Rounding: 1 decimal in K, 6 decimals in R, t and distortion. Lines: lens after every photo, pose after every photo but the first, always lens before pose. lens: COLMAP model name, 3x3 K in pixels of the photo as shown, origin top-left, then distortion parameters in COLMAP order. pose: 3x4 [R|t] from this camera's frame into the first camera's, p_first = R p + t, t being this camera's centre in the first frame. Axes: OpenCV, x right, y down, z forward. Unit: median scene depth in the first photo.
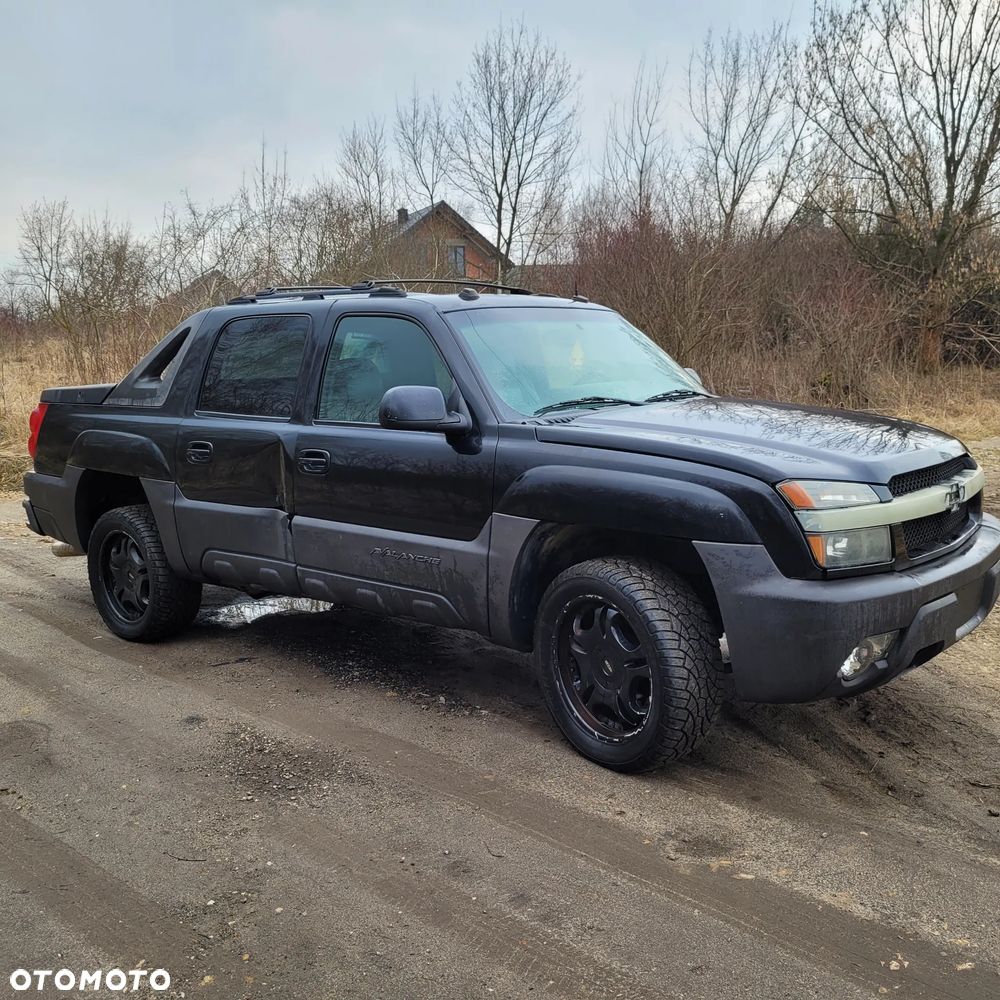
lens RADIAL K [[1022.6, 0, 498.1], [0, 1022.6, 501.5], [0, 0, 1]] dist [0.035740, 0.000000]
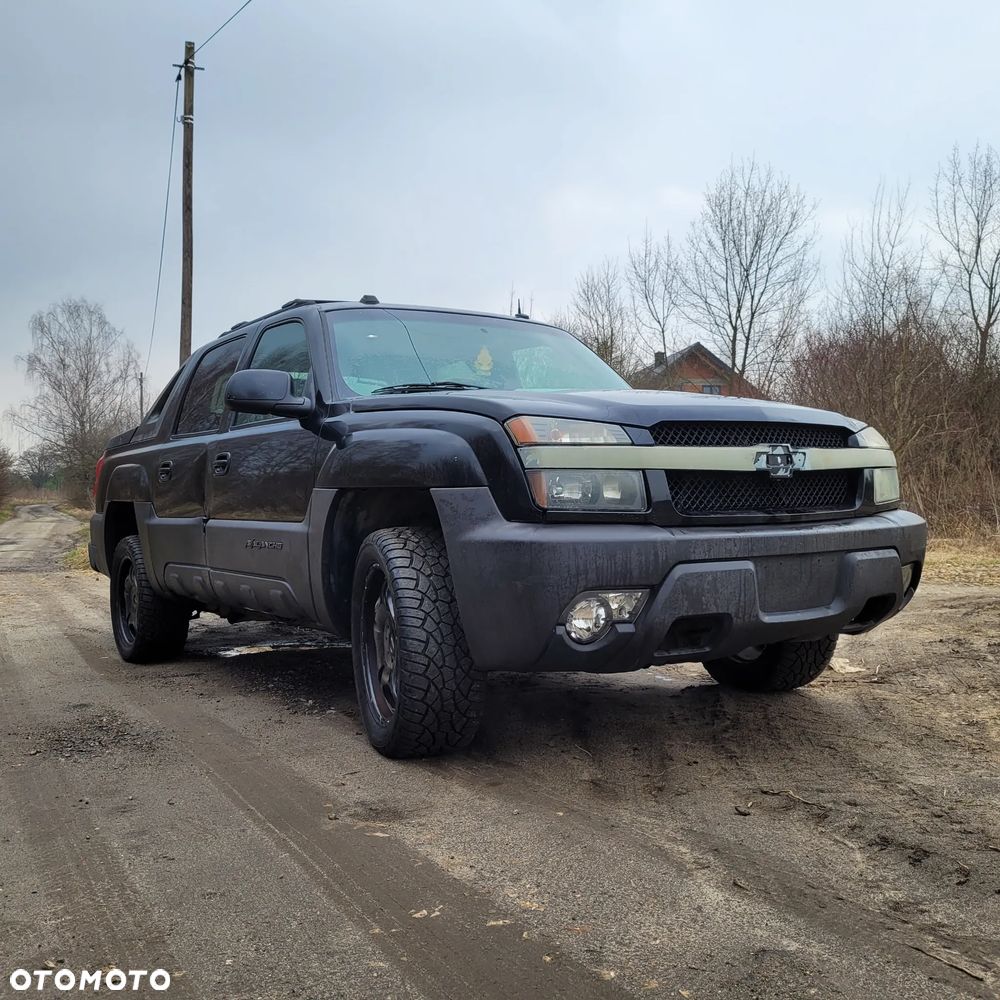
lens RADIAL K [[1022.6, 0, 501.7], [0, 1022.6, 497.9], [0, 0, 1]] dist [0.035740, 0.000000]
pose [[0.957002, 0.000179, -0.290082, 0.373134], [-0.045901, 0.987495, -0.150823, 0.131851], [0.286427, 0.157653, 0.945042, 0.104362]]
